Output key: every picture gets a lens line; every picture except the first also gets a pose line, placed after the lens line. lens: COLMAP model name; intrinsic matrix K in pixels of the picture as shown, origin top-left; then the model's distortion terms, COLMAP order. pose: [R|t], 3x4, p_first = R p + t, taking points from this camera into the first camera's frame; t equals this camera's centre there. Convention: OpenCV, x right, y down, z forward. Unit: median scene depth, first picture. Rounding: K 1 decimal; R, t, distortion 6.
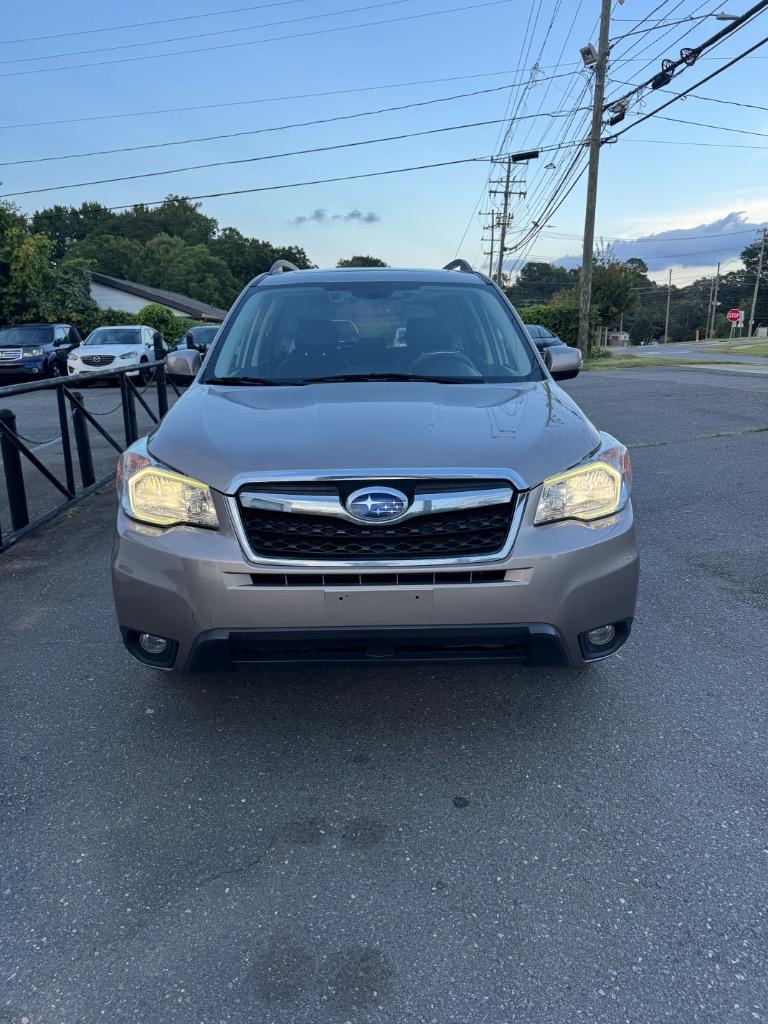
lens RADIAL K [[729.5, 0, 415.9], [0, 729.5, 510.7], [0, 0, 1]] dist [0.044603, -0.046638]
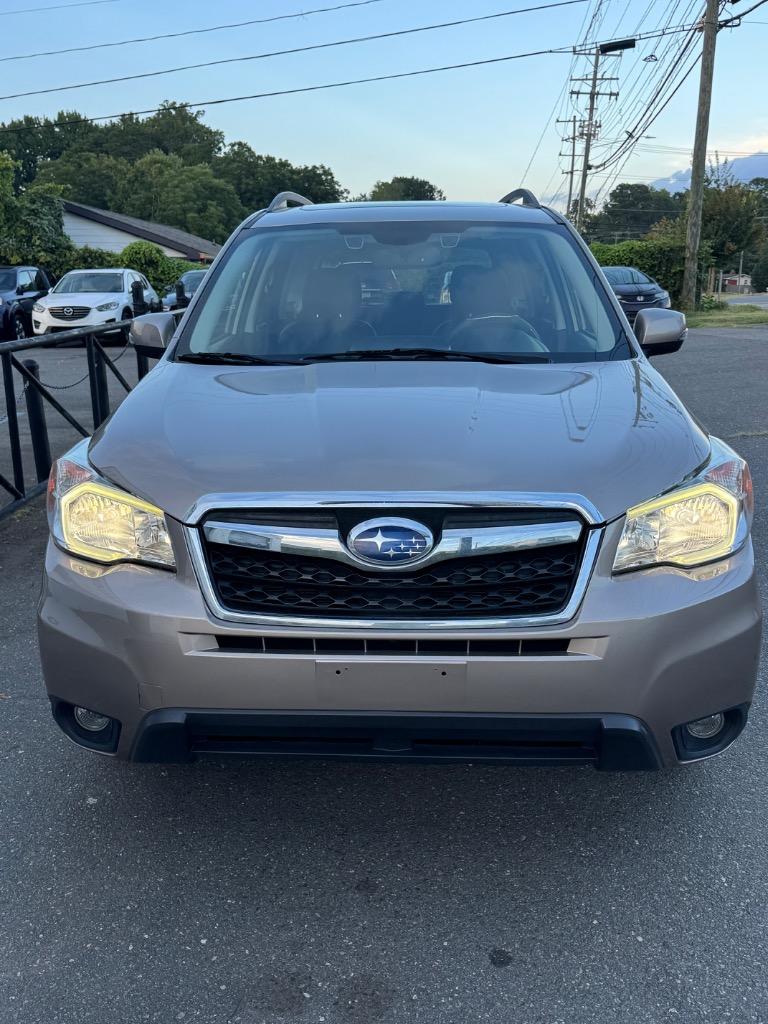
lens RADIAL K [[924.6, 0, 411.3], [0, 924.6, 517.0], [0, 0, 1]] dist [0.052813, -0.066385]
pose [[0.997960, 0.017090, -0.061512, 0.002660], [-0.016061, 0.999723, 0.017183, -0.005751], [0.061789, -0.016160, 0.997958, 0.010648]]
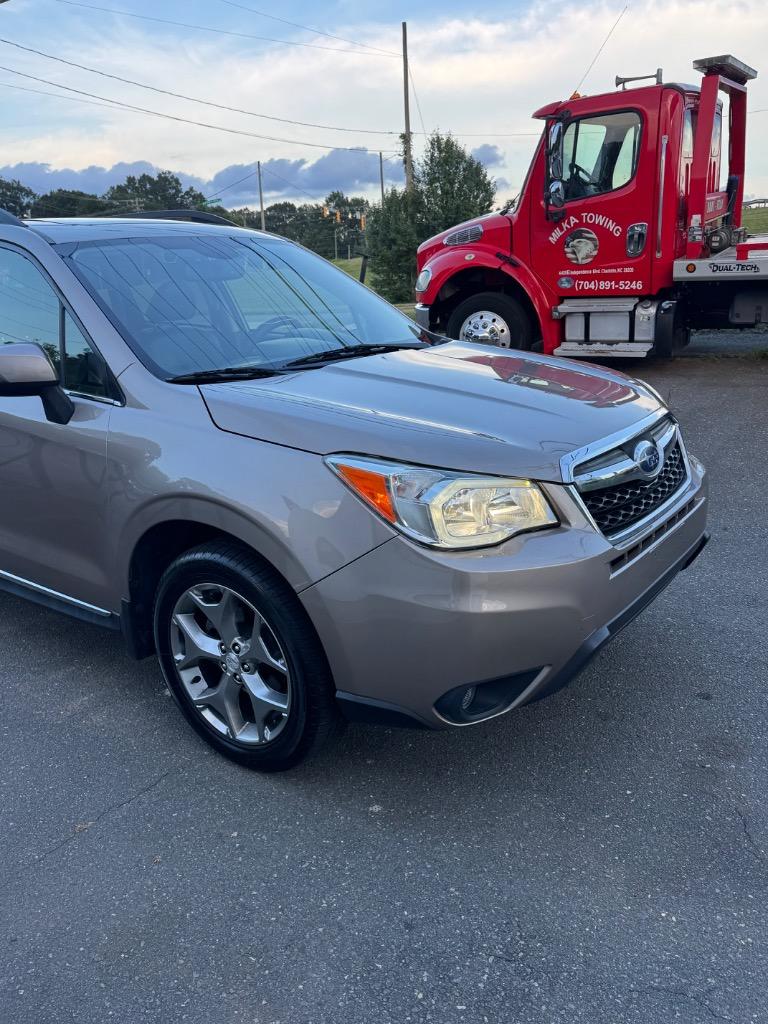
lens RADIAL K [[768.9, 0, 378.4], [0, 768.9, 511.2], [0, 0, 1]] dist [0.044698, -0.062070]
pose [[0.630218, -0.256167, 0.732941, -0.128730], [0.225416, 0.963711, 0.142999, -0.020593], [-0.742975, 0.075096, 0.665093, 0.064978]]
